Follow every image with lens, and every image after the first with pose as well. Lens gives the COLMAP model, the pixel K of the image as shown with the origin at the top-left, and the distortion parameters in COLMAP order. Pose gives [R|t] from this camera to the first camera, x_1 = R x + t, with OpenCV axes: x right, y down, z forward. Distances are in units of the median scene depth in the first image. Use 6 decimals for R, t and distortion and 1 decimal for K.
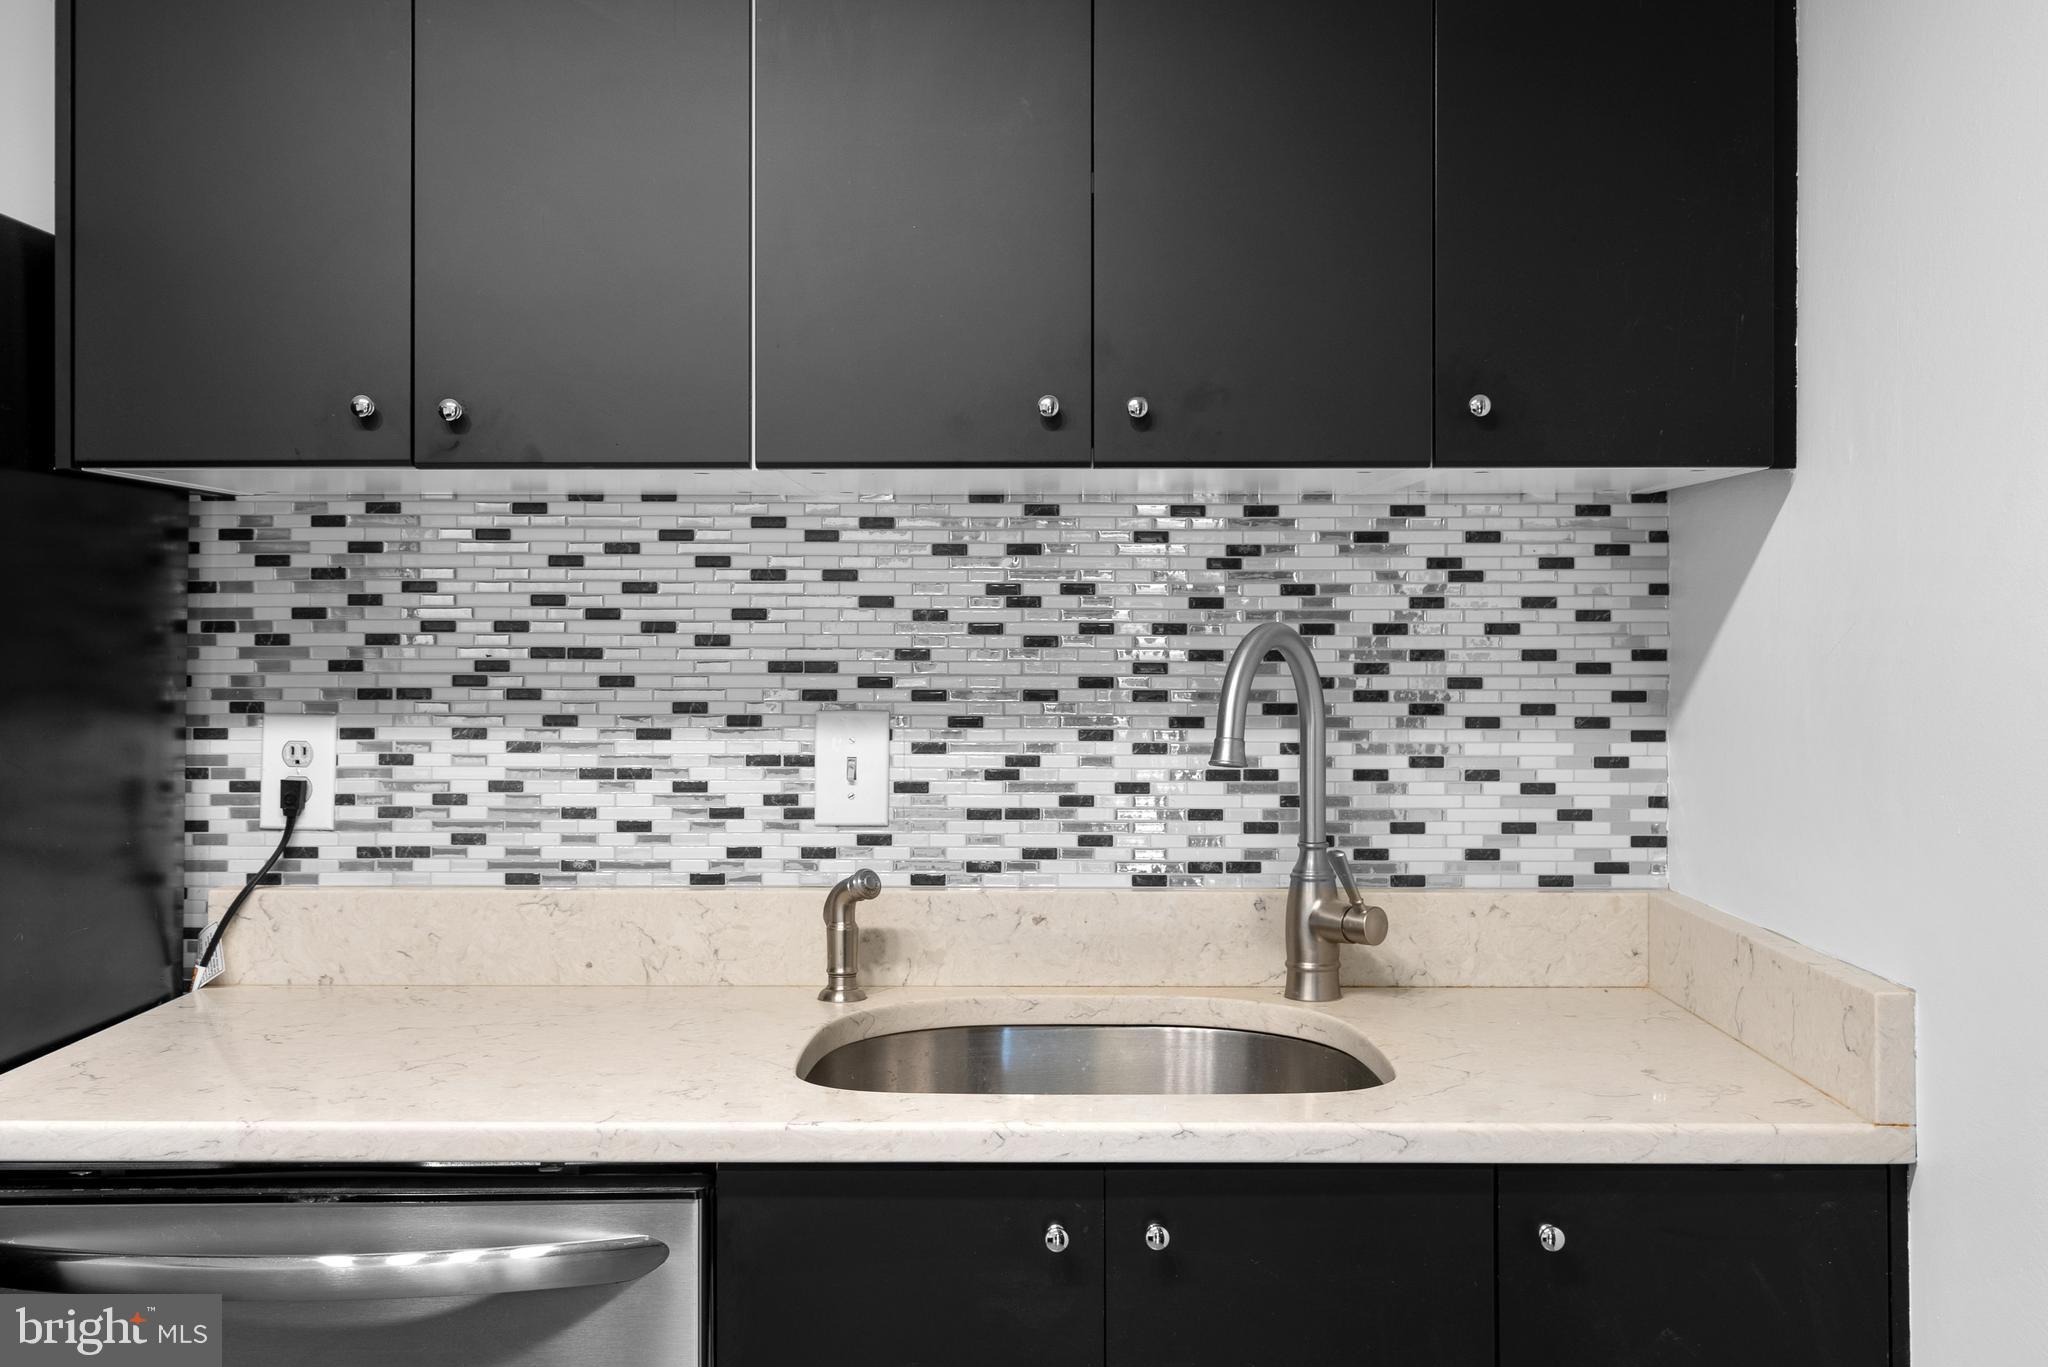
lens RADIAL K [[2069.7, 0, 1020.0], [0, 2069.7, 613.0], [0, 0, 1]] dist [0.014798, -0.000471]
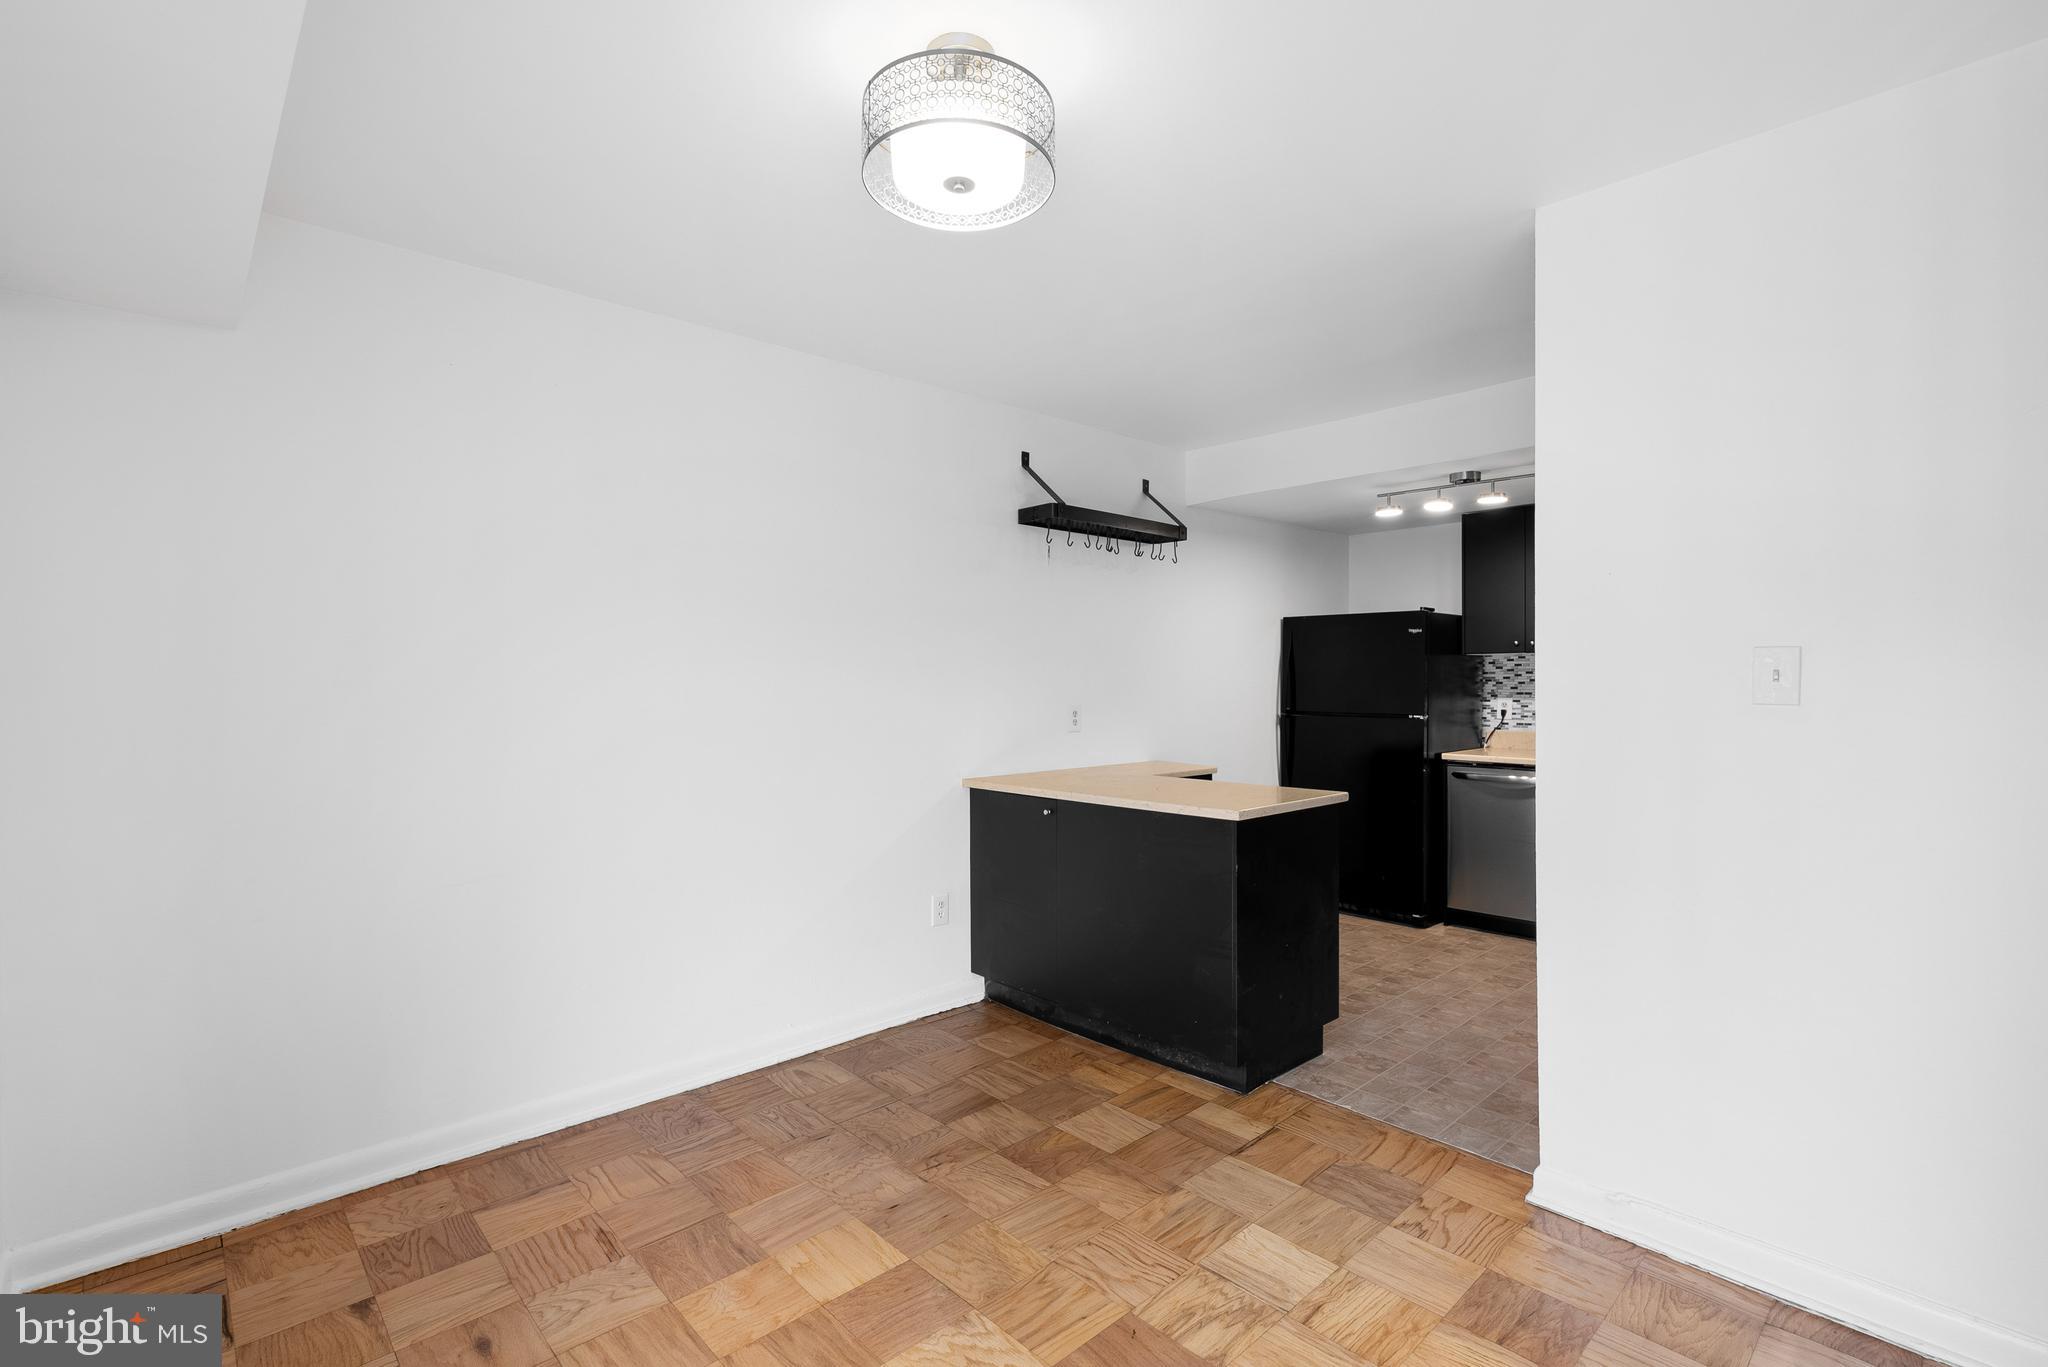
lens RADIAL K [[930.0, 0, 1024.0], [0, 930.0, 683.5], [0, 0, 1]] dist [-0.003747, 0.000045]
pose [[0.689836, 0.002404, -0.723961, 0.512389], [0.007026, 0.999925, 0.010016, -0.017685], [0.723931, -0.011996, 0.689768, -1.493509]]
